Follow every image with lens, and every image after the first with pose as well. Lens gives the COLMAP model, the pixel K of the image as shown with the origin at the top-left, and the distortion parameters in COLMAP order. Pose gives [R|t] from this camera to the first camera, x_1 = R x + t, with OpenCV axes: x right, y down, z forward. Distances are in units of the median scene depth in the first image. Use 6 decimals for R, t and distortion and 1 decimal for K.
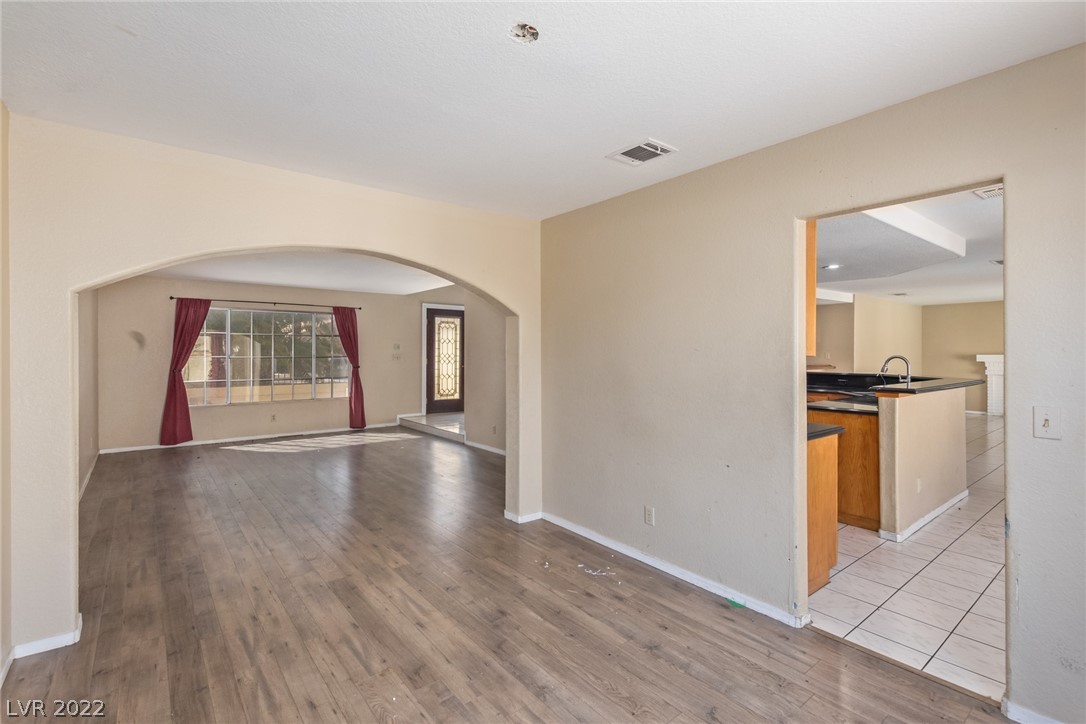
lens RADIAL K [[499.2, 0, 550.1], [0, 499.2, 355.9], [0, 0, 1]] dist [0.005635, -0.002014]
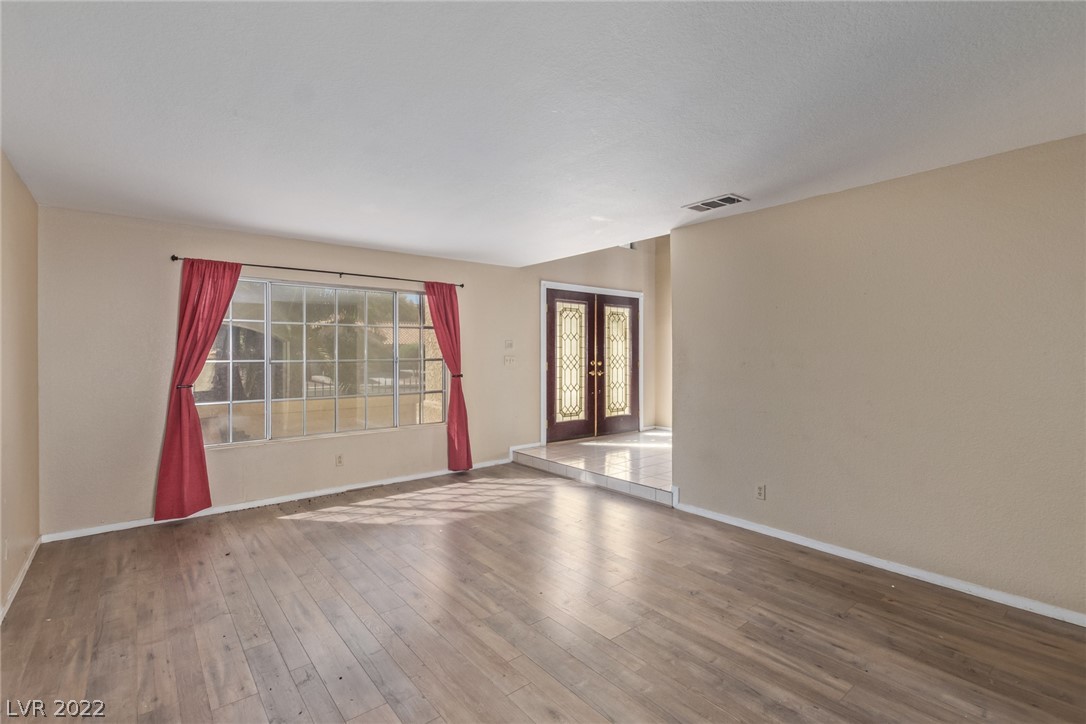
lens RADIAL K [[499.2, 0, 548.4], [0, 499.2, 356.2], [0, 0, 1]] dist [0.005635, -0.002014]
pose [[0.999983, -0.004738, -0.003433, -0.263426], [0.004728, 0.999985, -0.002789, -0.000811], [0.003446, 0.002773, 0.999990, 0.346102]]
